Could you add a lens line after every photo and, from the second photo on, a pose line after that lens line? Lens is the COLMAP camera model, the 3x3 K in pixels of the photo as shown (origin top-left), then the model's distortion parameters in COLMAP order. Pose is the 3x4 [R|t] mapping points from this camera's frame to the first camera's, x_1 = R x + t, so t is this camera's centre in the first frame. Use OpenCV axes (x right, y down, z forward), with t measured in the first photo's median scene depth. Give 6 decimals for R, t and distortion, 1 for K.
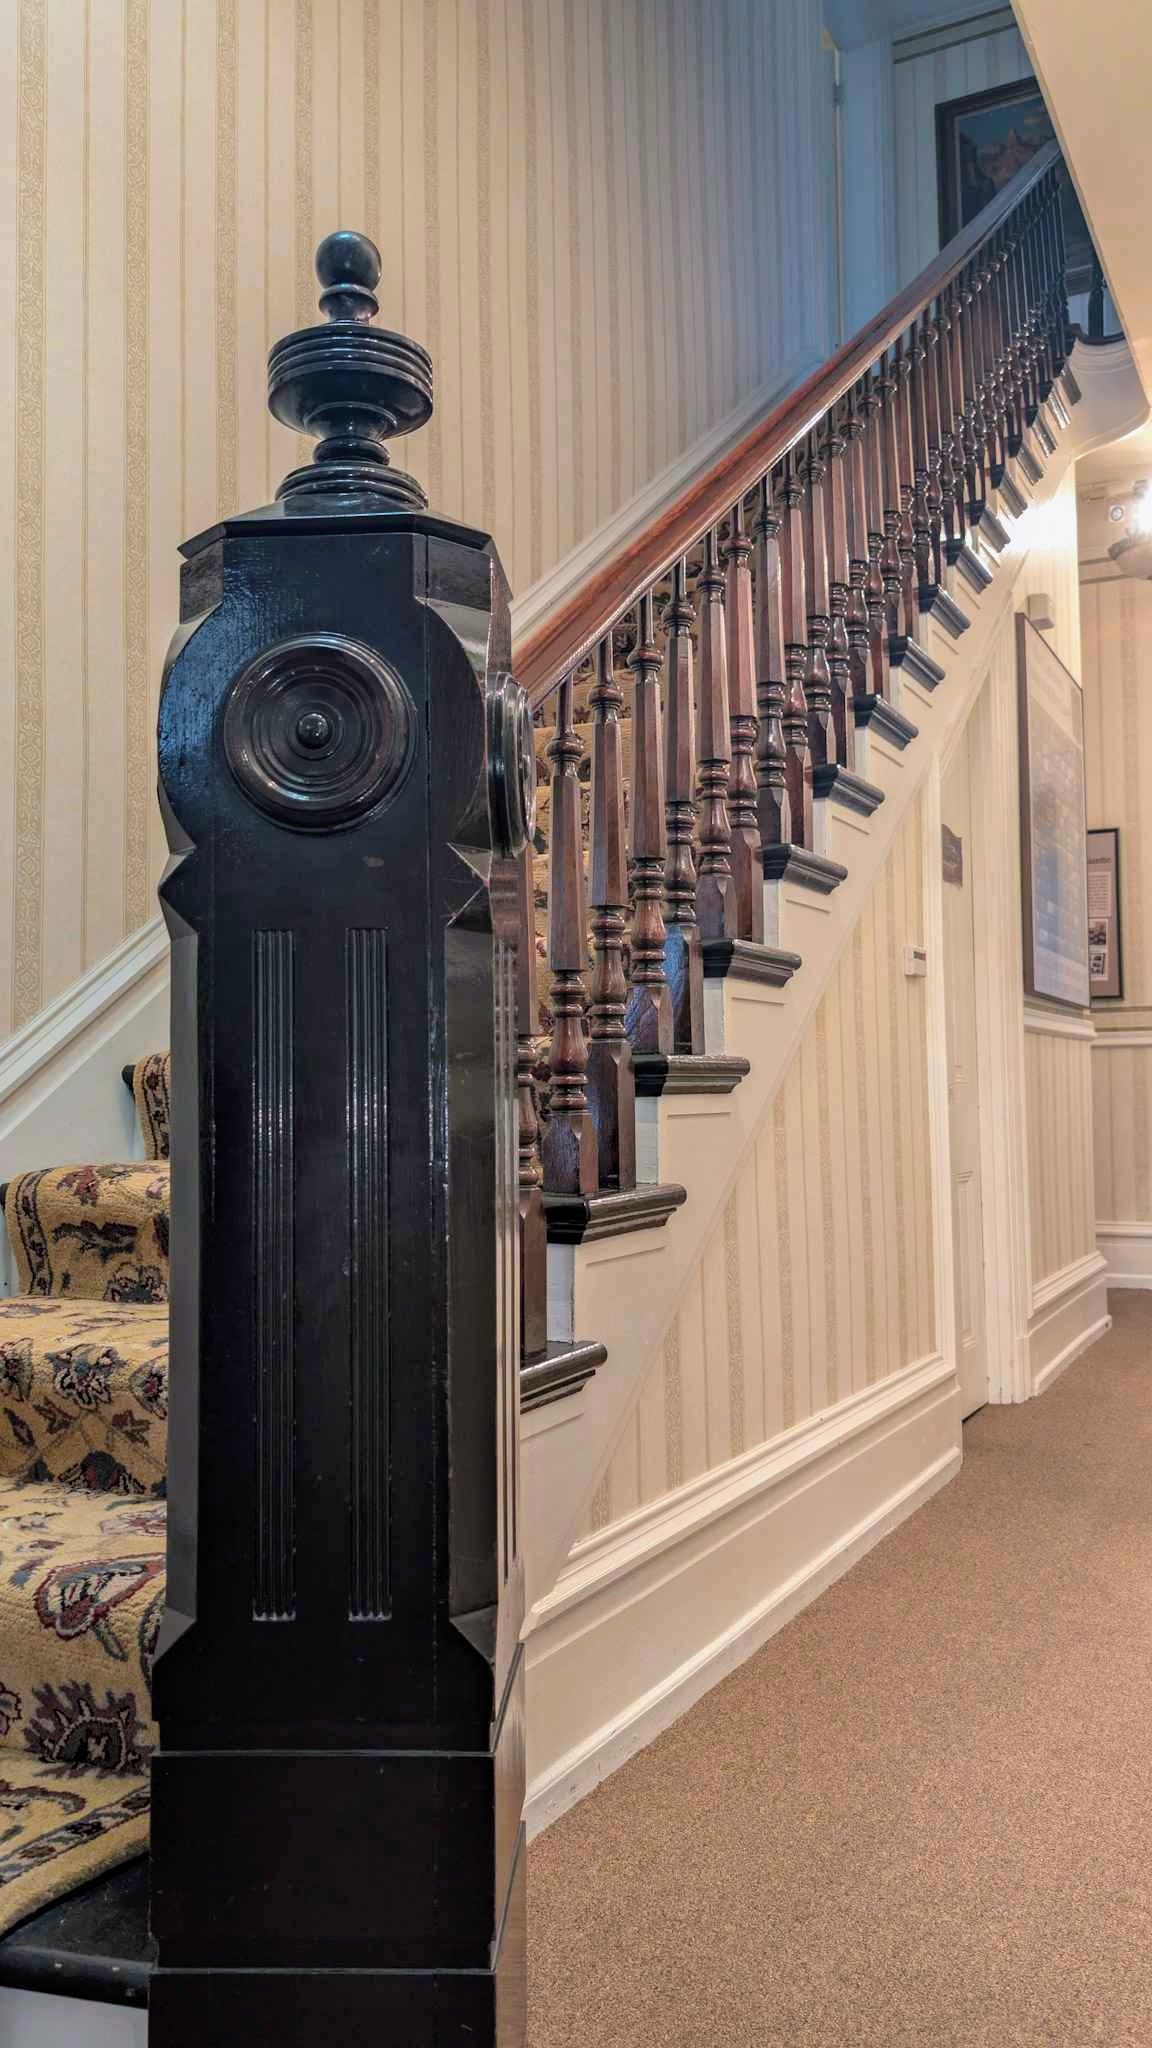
lens RADIAL K [[1578.6, 0, 576.0], [0, 1578.6, 1024.0], [0, 0, 1]] dist [-0.002698, -0.001461]
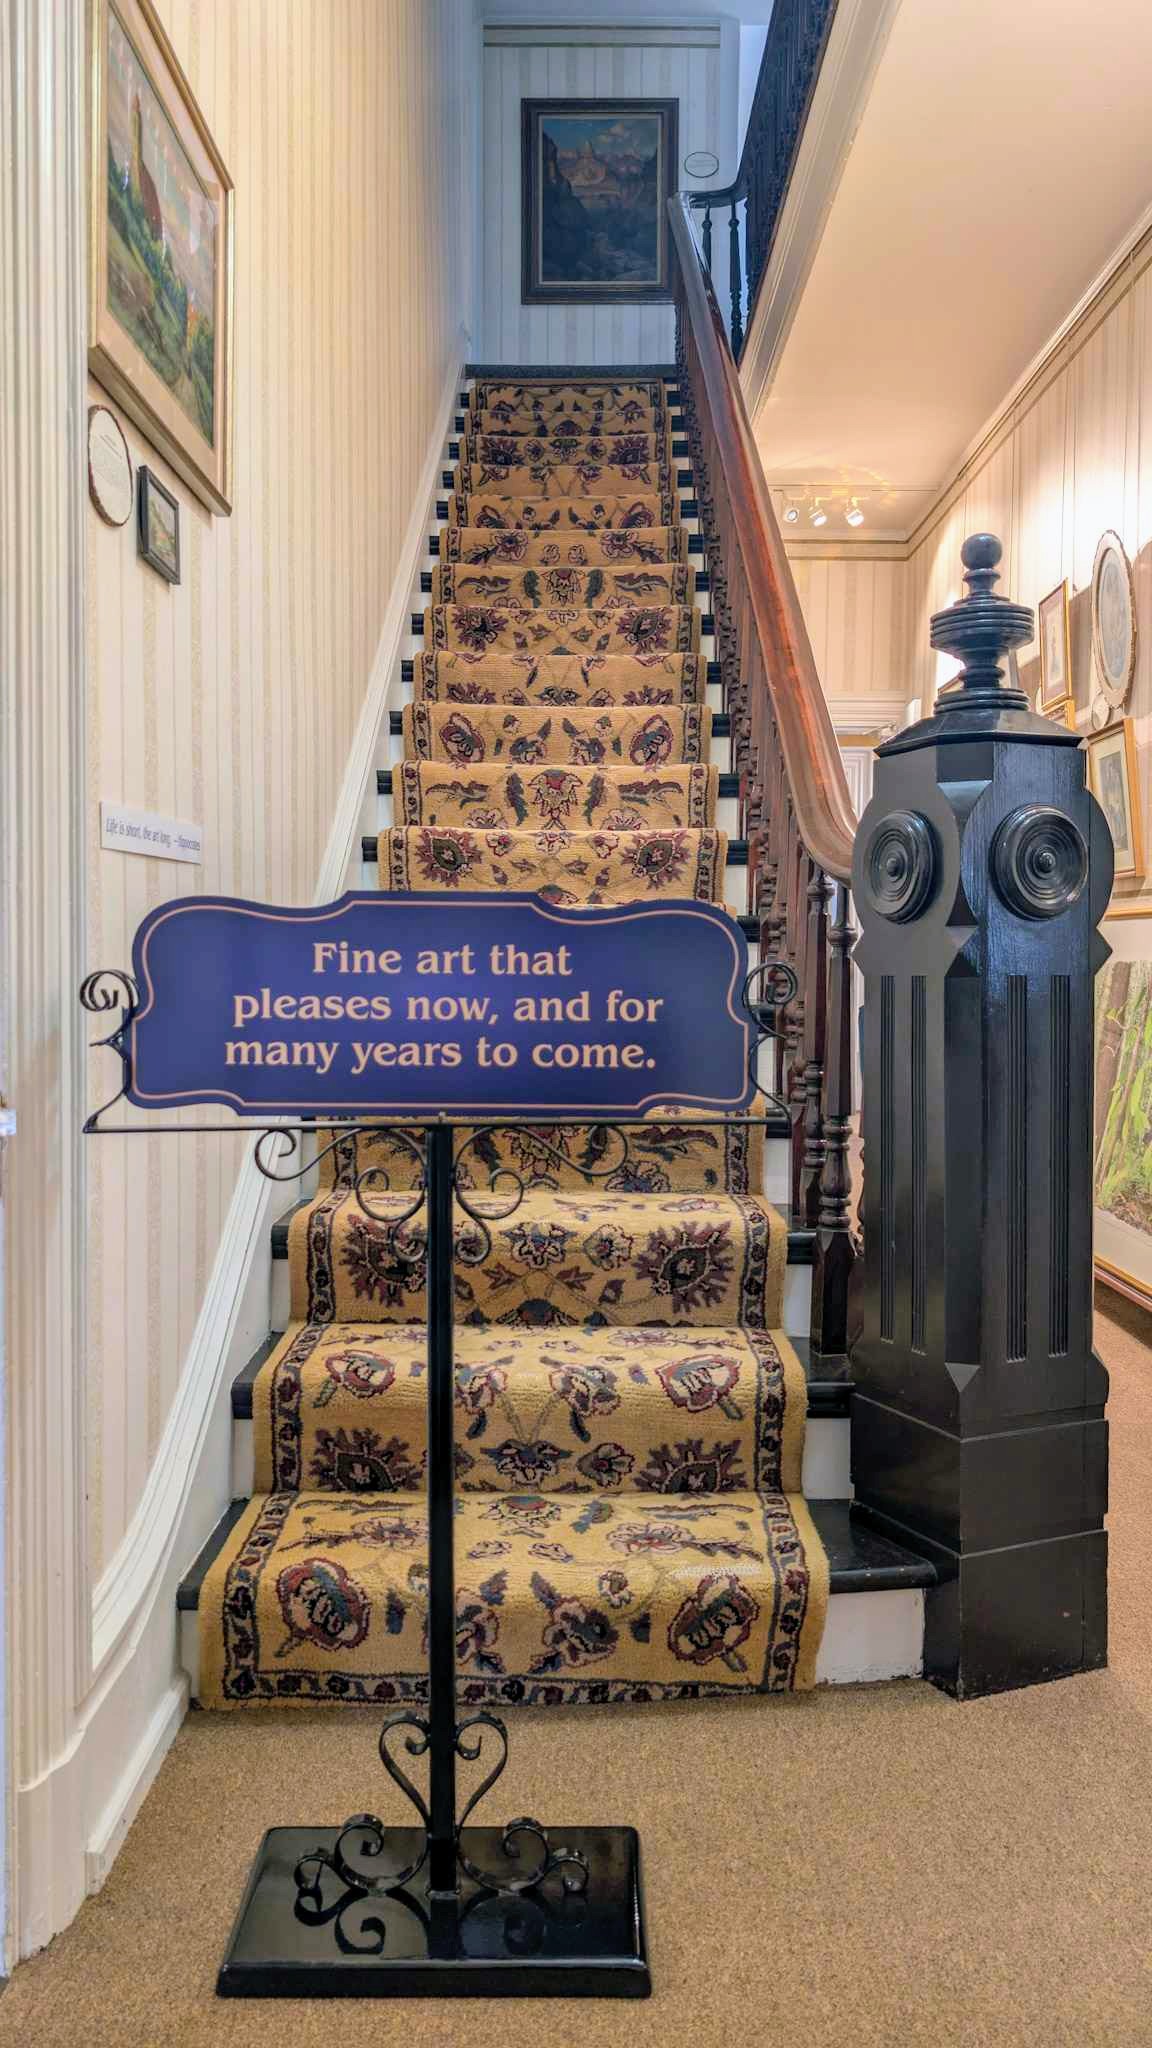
lens RADIAL K [[1484.3, 0, 576.0], [0, 1484.3, 1024.0], [0, 0, 1]] dist [0.019399, -0.003184]
pose [[0.906976, -0.007596, 0.421115, -0.905679], [-0.032579, 0.995577, 0.088124, -0.096698], [-0.419921, -0.093646, 0.902716, -0.194899]]
